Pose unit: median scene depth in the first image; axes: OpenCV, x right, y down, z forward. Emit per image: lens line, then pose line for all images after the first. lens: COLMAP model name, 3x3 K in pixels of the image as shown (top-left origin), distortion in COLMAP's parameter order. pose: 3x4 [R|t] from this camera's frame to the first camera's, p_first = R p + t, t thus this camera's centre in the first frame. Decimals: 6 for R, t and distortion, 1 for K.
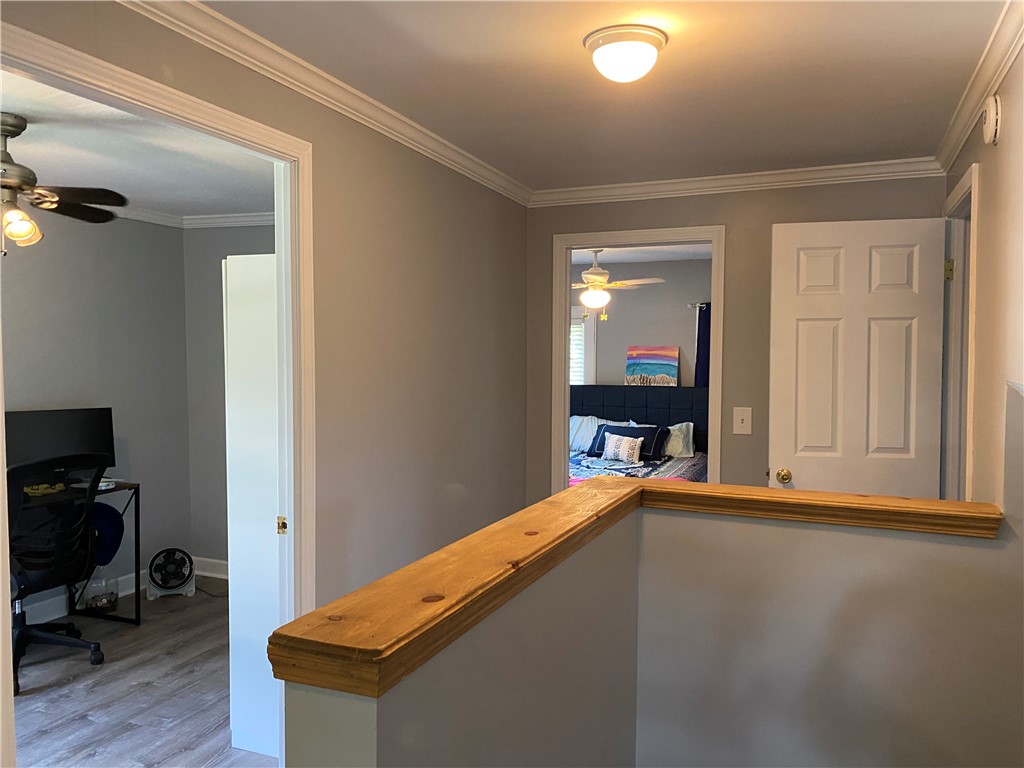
lens RADIAL K [[768.1, 0, 510.5], [0, 768.1, 380.4], [0, 0, 1]] dist [0.012680, 0.000718]
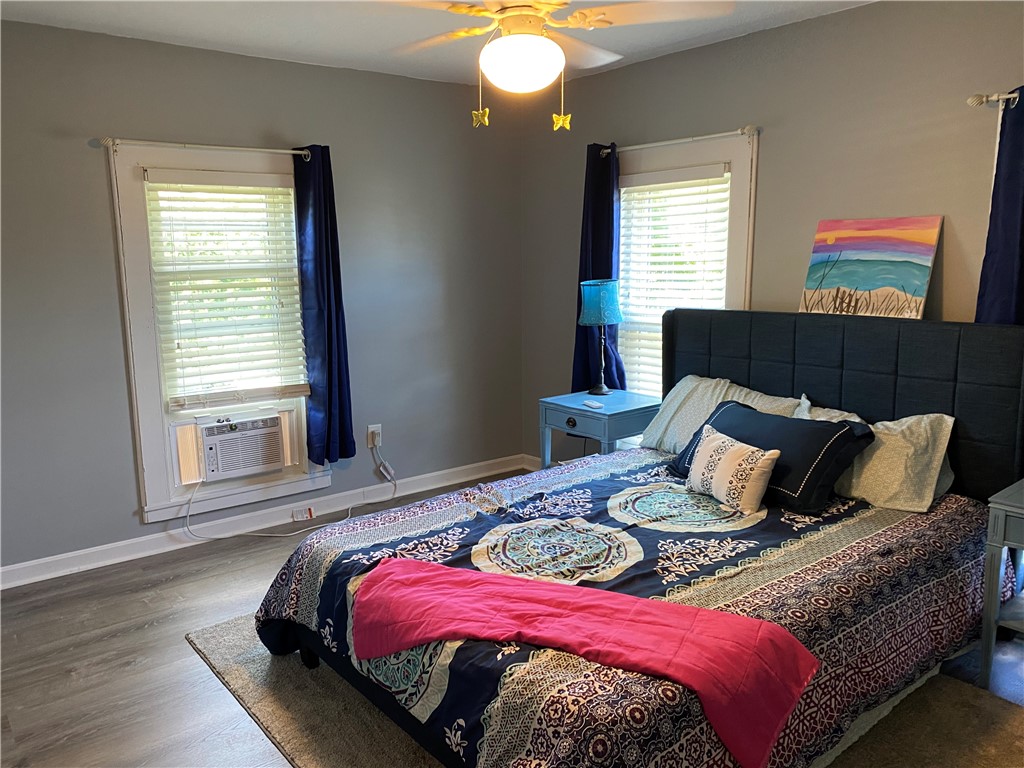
lens RADIAL K [[784.8, 0, 518.6], [0, 784.8, 385.0], [0, 0, 1]] dist [0.033905, -0.036634]
pose [[0.880386, 0.069571, -0.469128, 0.225526], [-0.010831, 0.991873, 0.126767, -0.007799], [0.474135, -0.106522, 0.873985, 0.545798]]
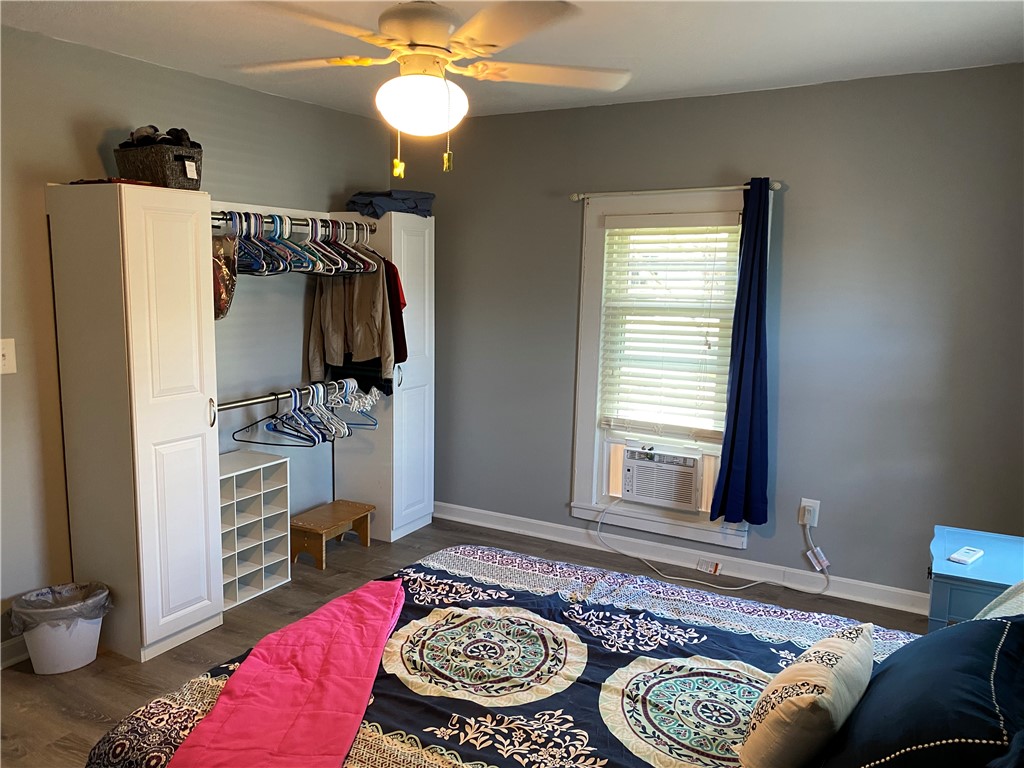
lens RADIAL K [[784.8, 0, 515.1], [0, 784.8, 388.2], [0, 0, 1]] dist [0.033905, -0.036634]
pose [[-0.113564, 0.144171, -0.983015, 0.367410], [-0.060639, 0.986565, 0.151697, -0.038137], [0.991678, 0.076836, -0.103296, 0.896428]]
